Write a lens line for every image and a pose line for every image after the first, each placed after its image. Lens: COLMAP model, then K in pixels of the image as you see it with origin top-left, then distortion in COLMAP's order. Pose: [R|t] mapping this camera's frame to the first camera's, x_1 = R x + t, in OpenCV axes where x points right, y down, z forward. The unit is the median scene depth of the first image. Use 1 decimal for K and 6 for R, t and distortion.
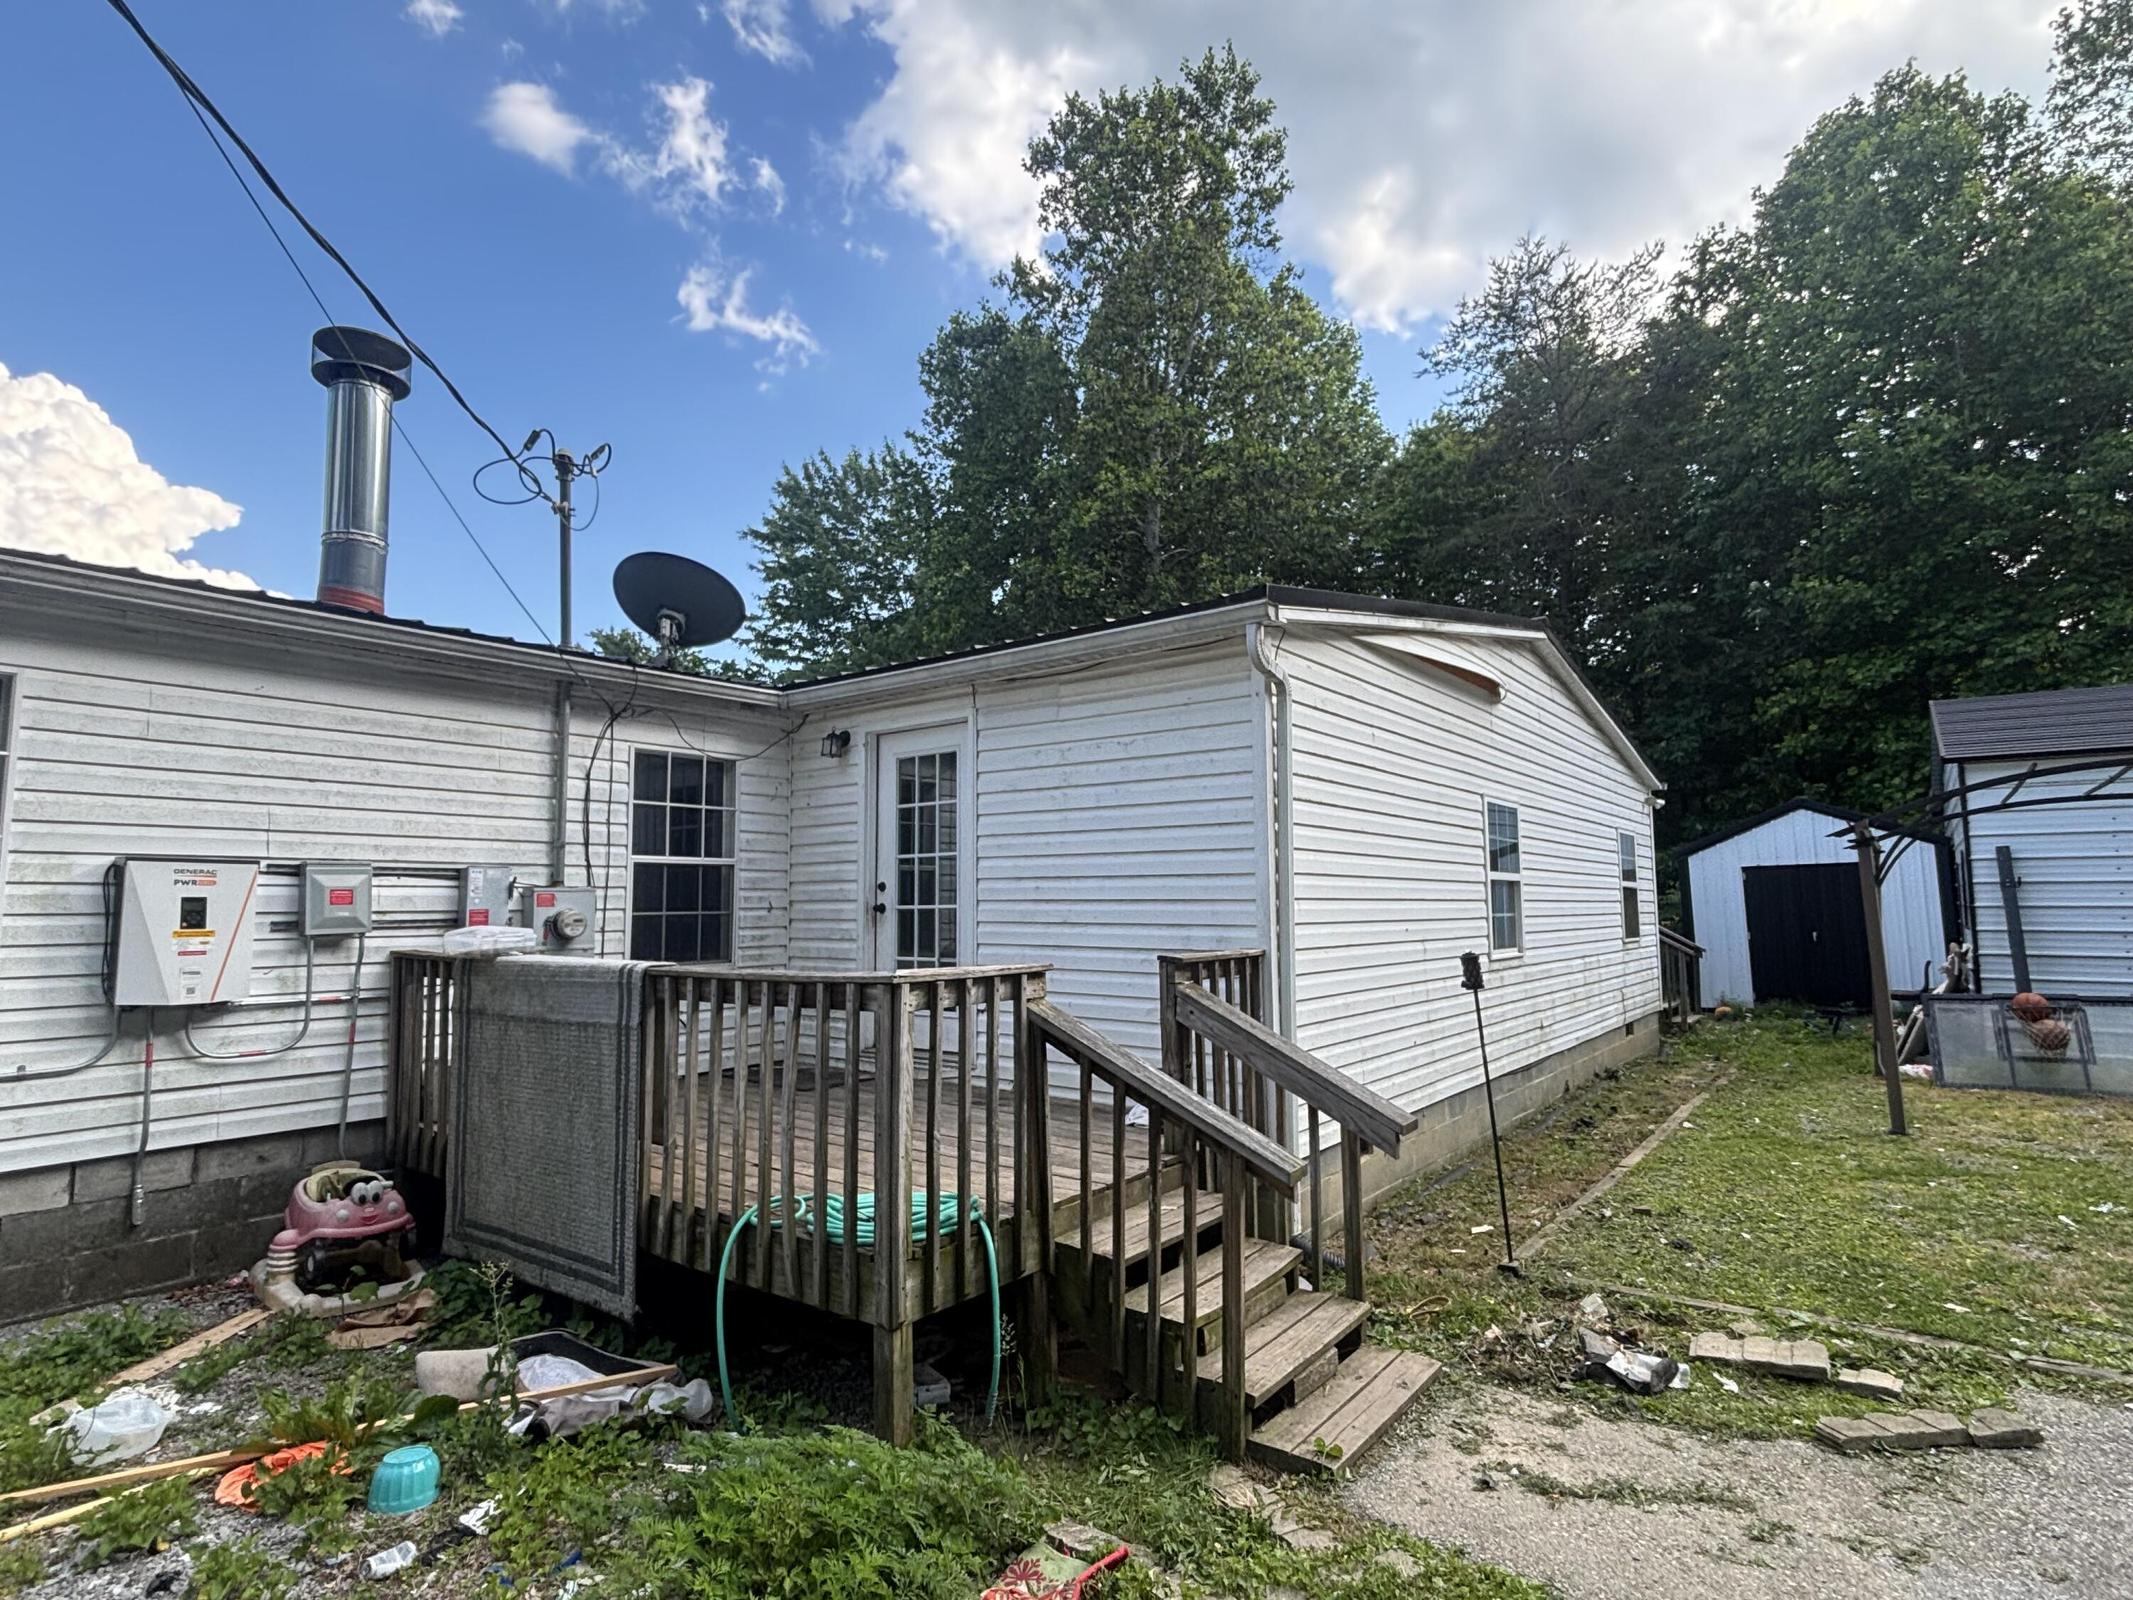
lens RADIAL K [[1112.6, 0, 1070.6], [0, 1112.6, 797.9], [0, 0, 1]] dist [-0.002201, -0.000369]
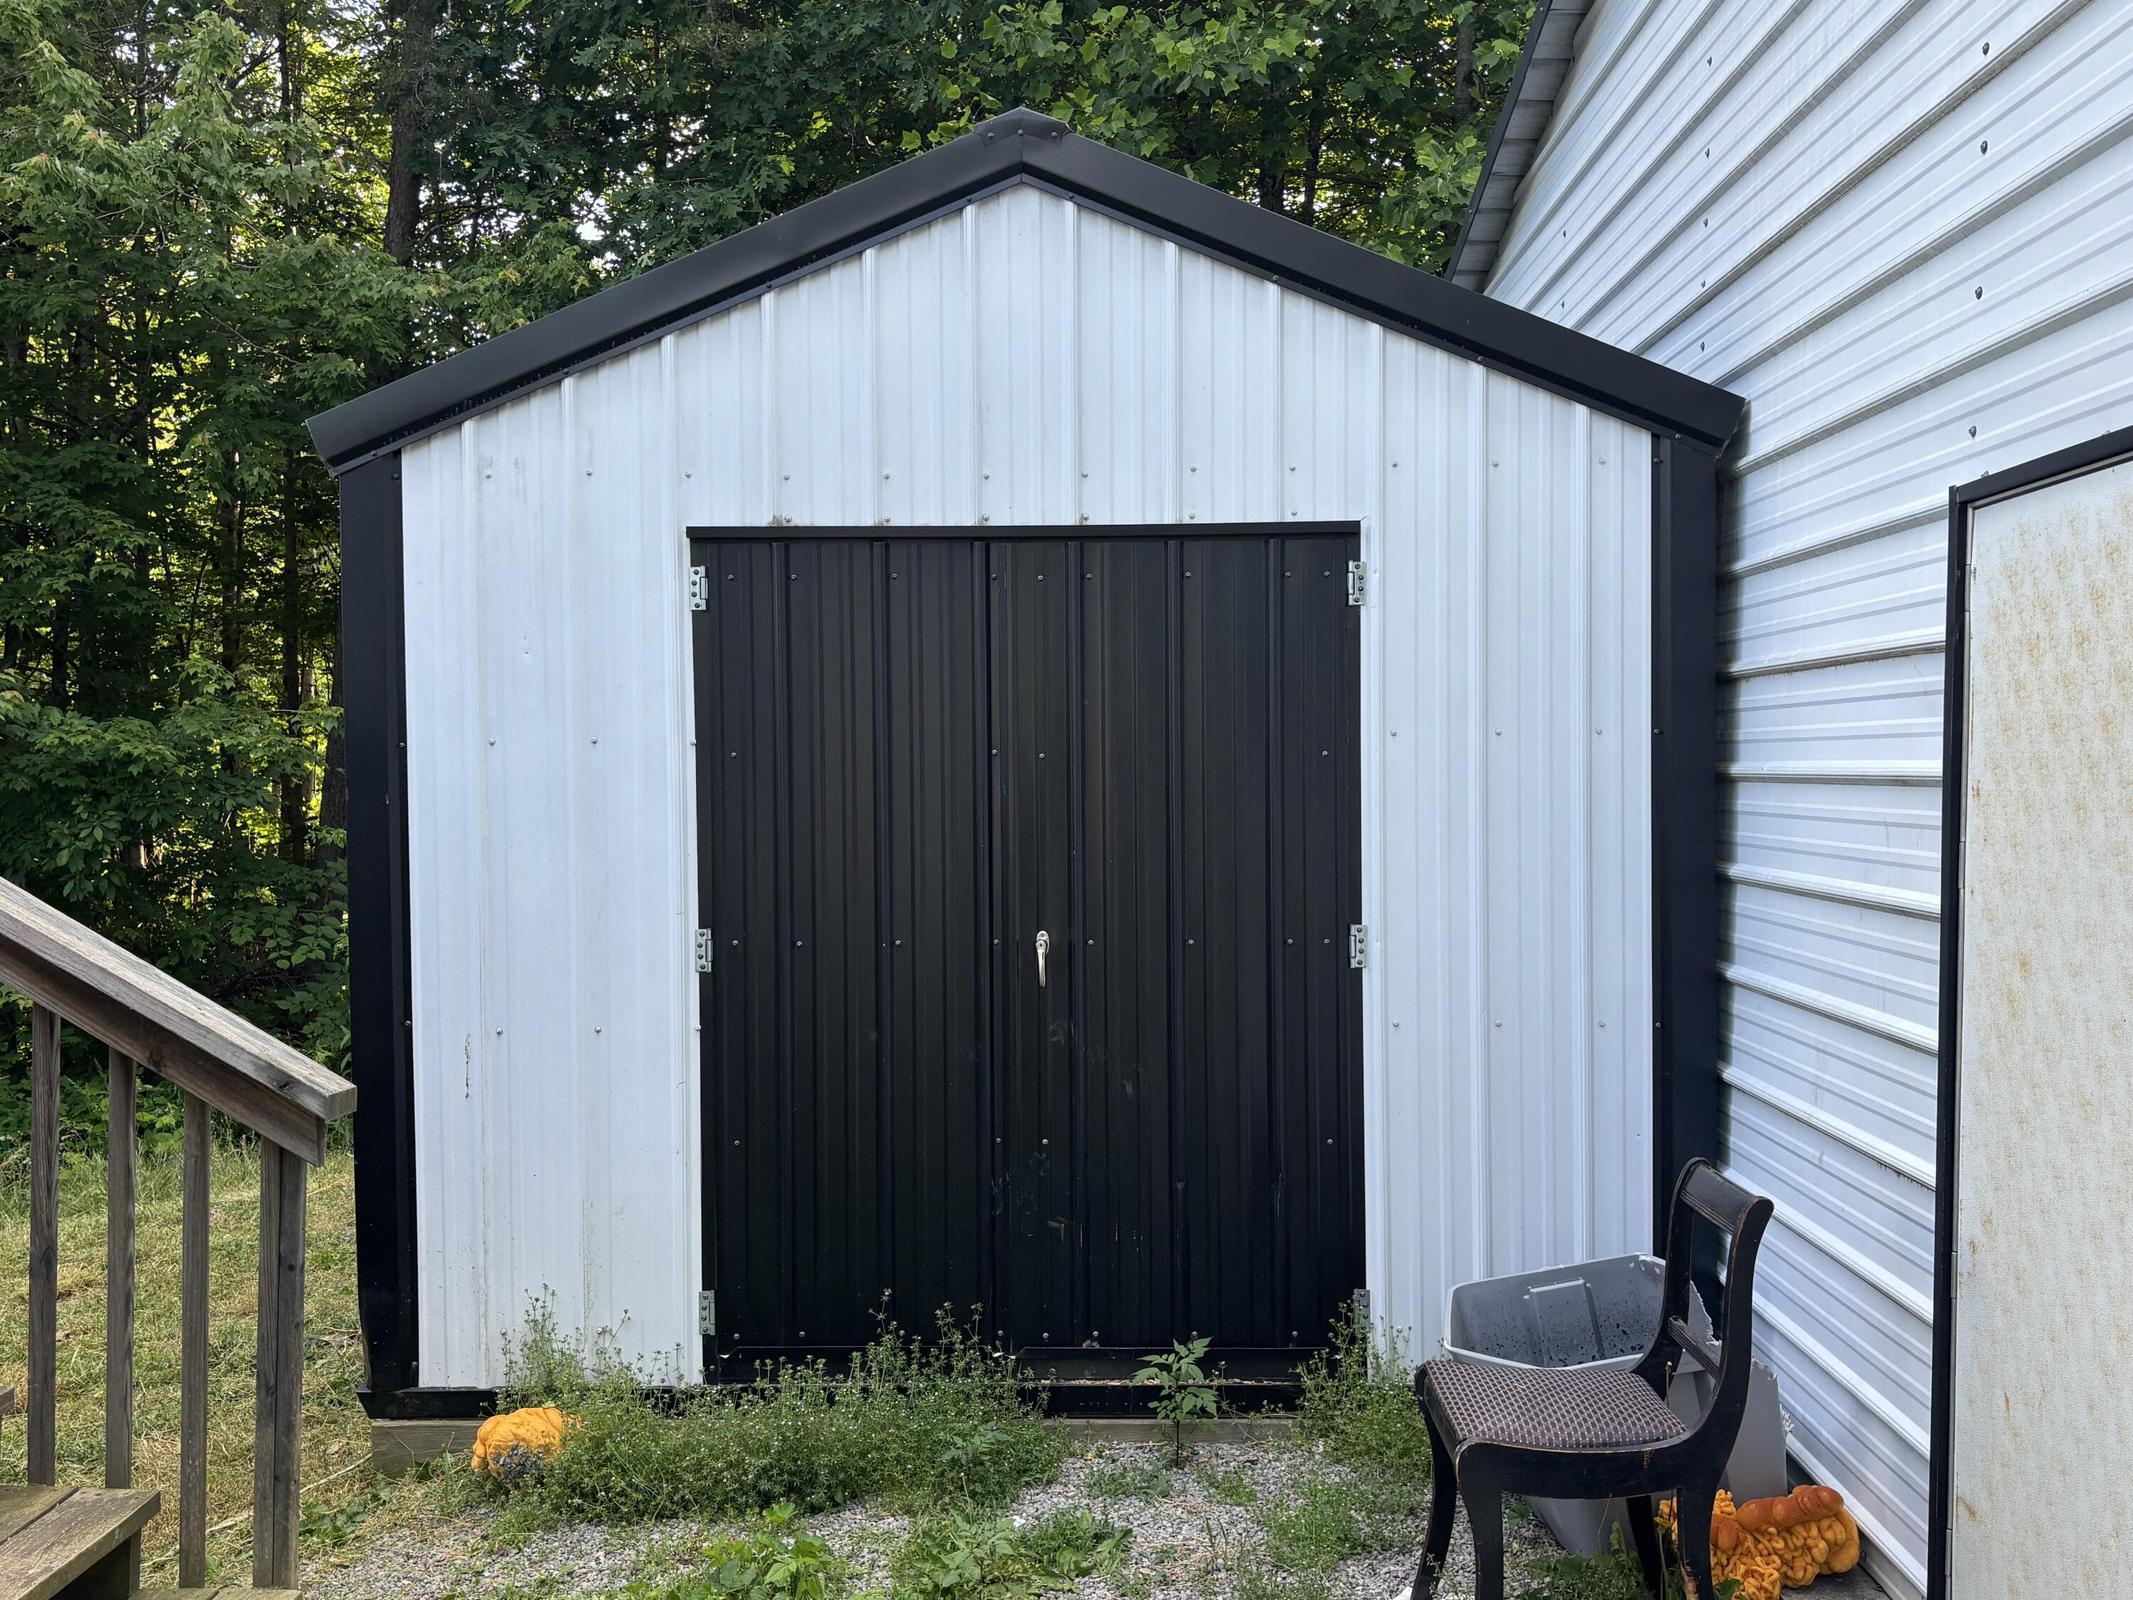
lens RADIAL K [[1996.2, 0, 1066.5], [0, 1996.2, 800.0], [0, 0, 1]] dist [0.002926, 0.001121]
pose [[0.810643, 0.007103, 0.585498, 0.408958], [-0.076096, 0.992725, 0.093314, 0.059710], [-0.580575, -0.120198, 0.805286, 0.625097]]
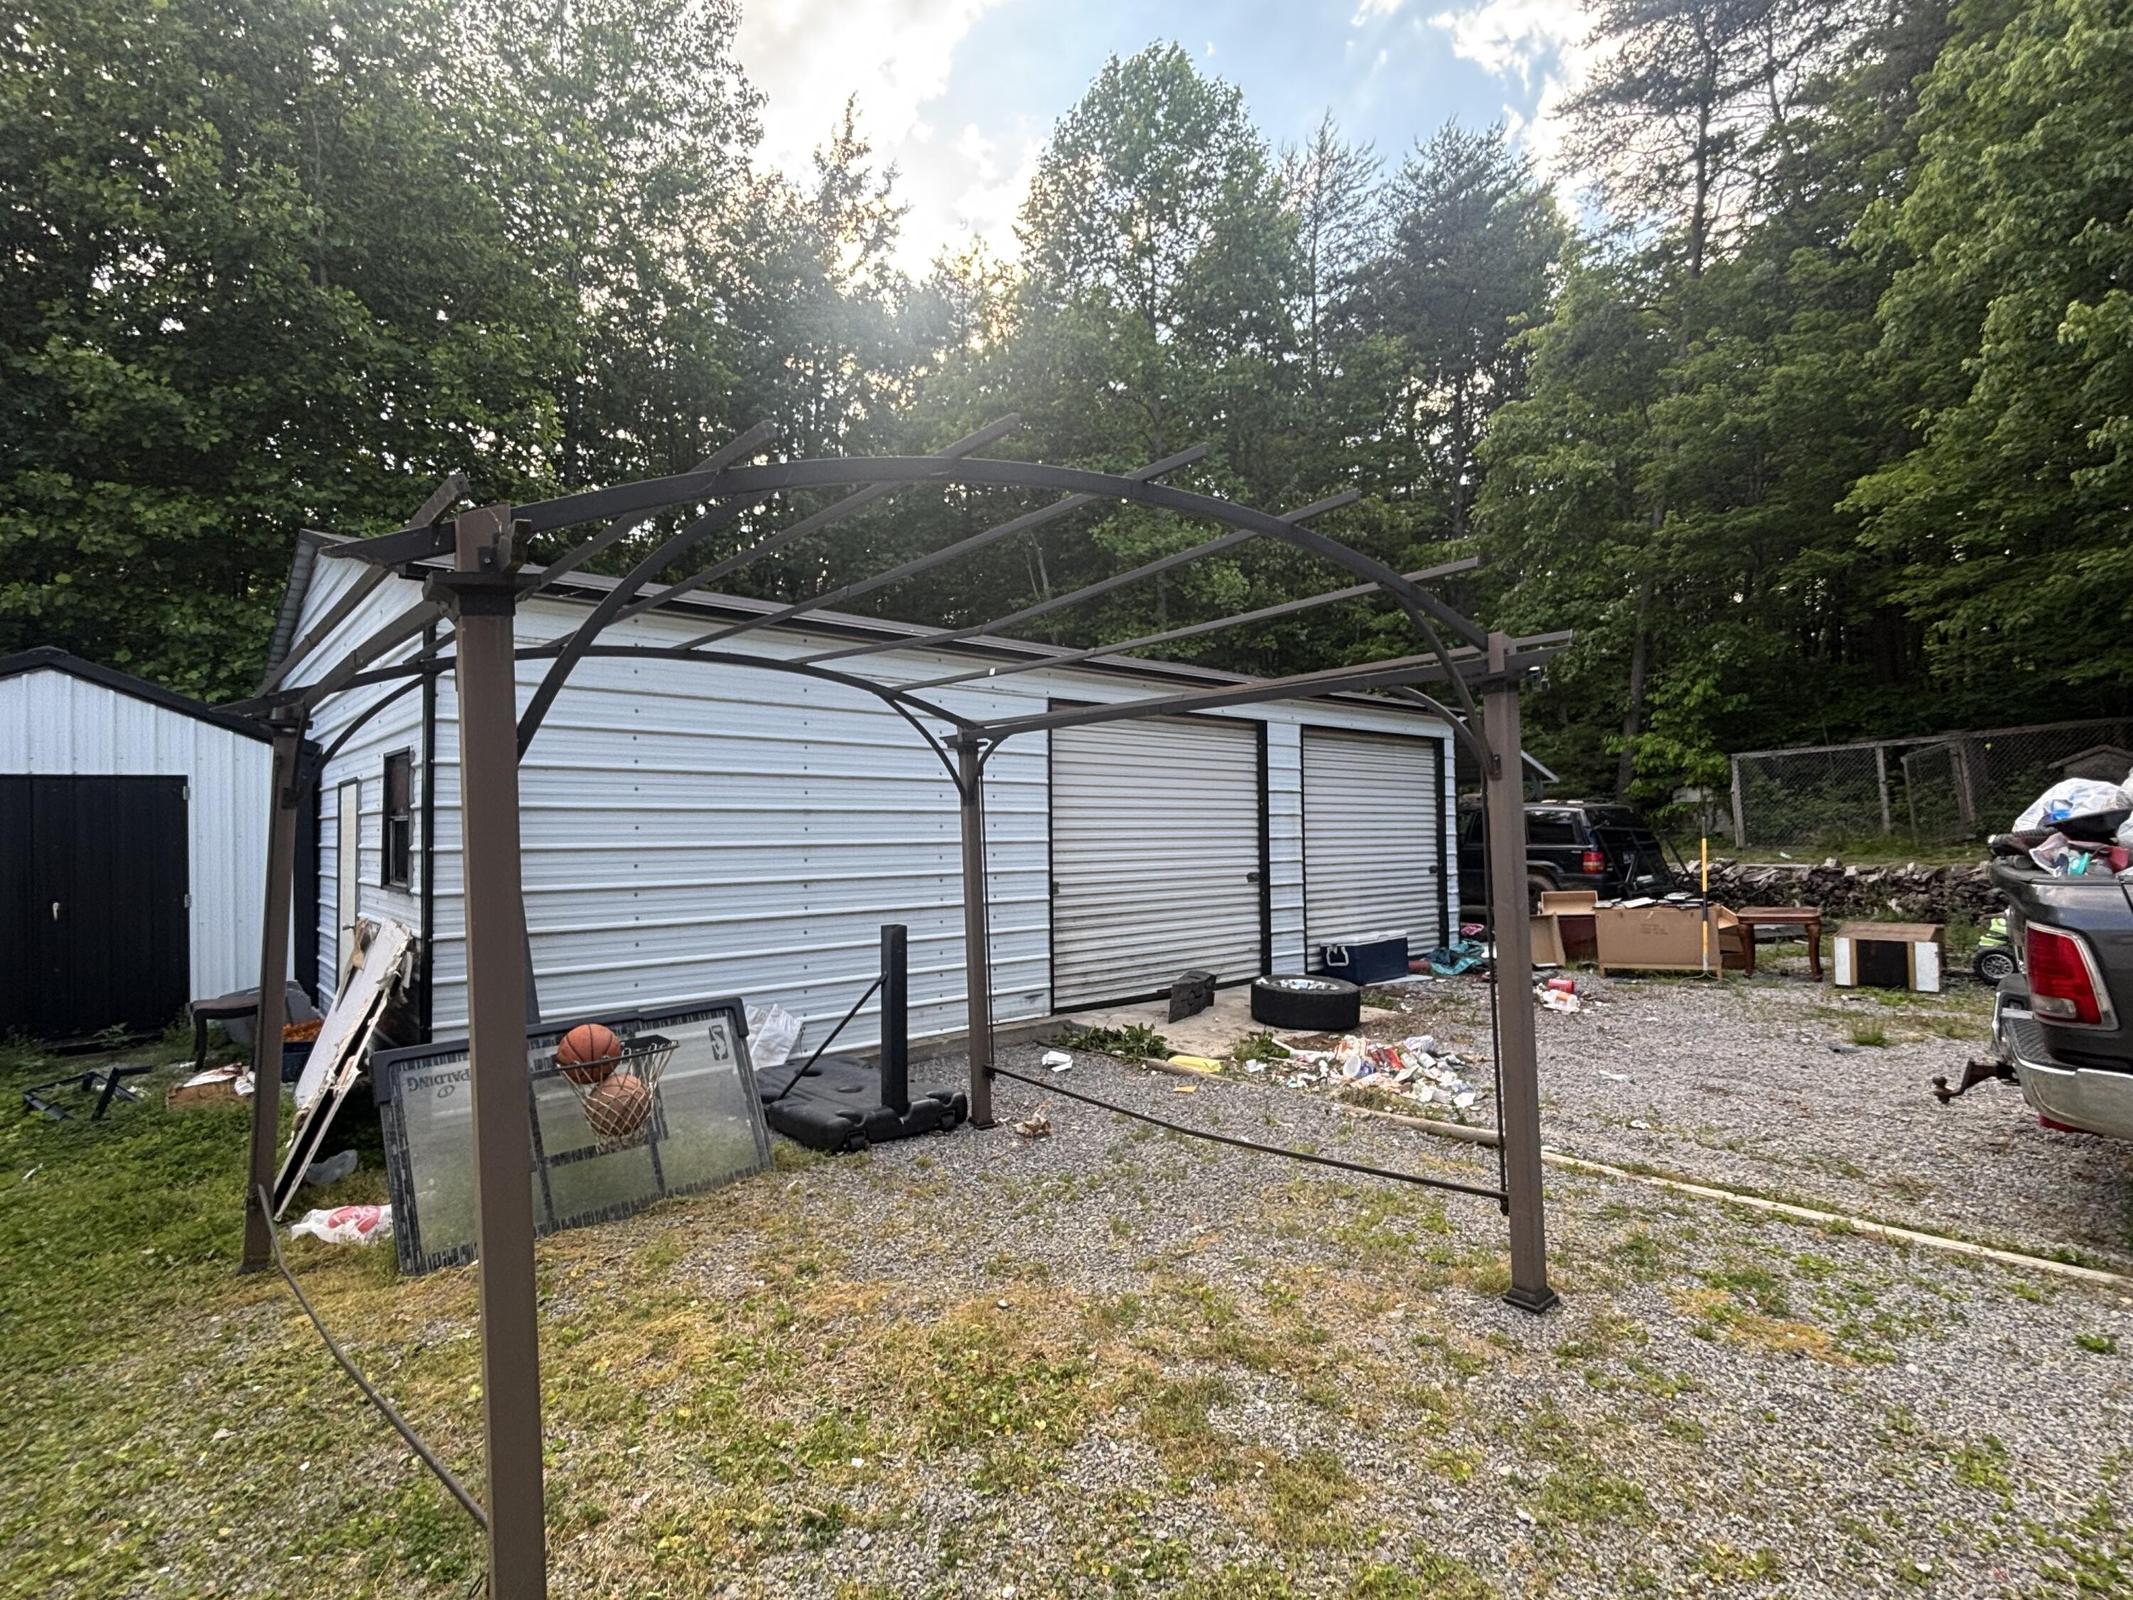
lens RADIAL K [[1076.3, 0, 1066.5], [0, 1076.3, 800.0], [0, 0, 1]] dist [0.000445, 0.008646]
pose [[0.208721, 0.035792, 0.977320, 0.212901], [-0.087690, 0.995990, -0.017748, 0.031500], [-0.974036, -0.081997, 0.211022, 0.345423]]
